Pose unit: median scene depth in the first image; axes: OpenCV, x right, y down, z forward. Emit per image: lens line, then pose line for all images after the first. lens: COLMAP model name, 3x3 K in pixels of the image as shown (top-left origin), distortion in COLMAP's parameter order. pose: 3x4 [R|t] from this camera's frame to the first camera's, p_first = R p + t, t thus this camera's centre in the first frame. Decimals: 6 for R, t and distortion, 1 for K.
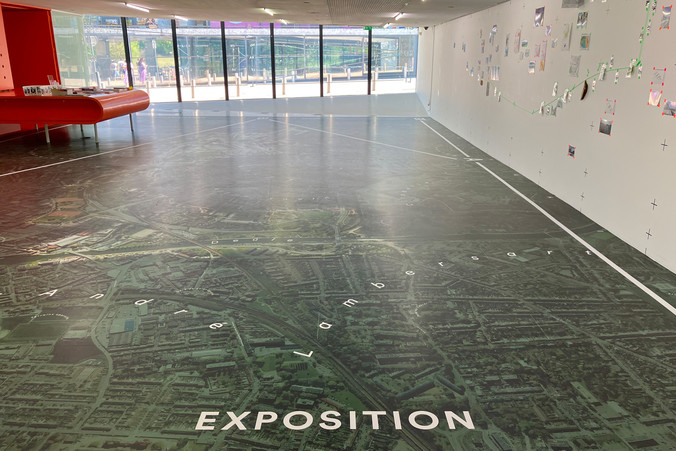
lens RADIAL K [[555.1, 0, 336.4], [0, 555.1, 228.9], [0, 0, 1]] dist [0.011192, 0.010697]
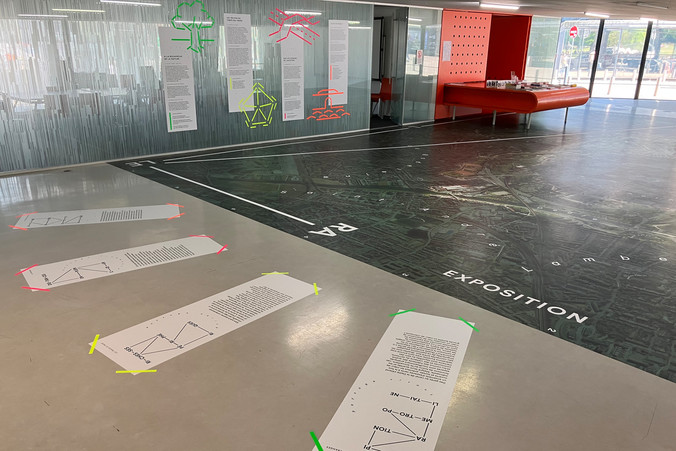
lens RADIAL K [[555.1, 0, 337.7], [0, 555.1, 226.0], [0, 0, 1]] dist [0.011192, 0.010697]
pose [[0.688435, 0.237804, -0.685205, 0.386488], [-0.228318, 0.967748, 0.106468, 0.034149], [0.688424, 0.083149, 0.720526, -0.333346]]
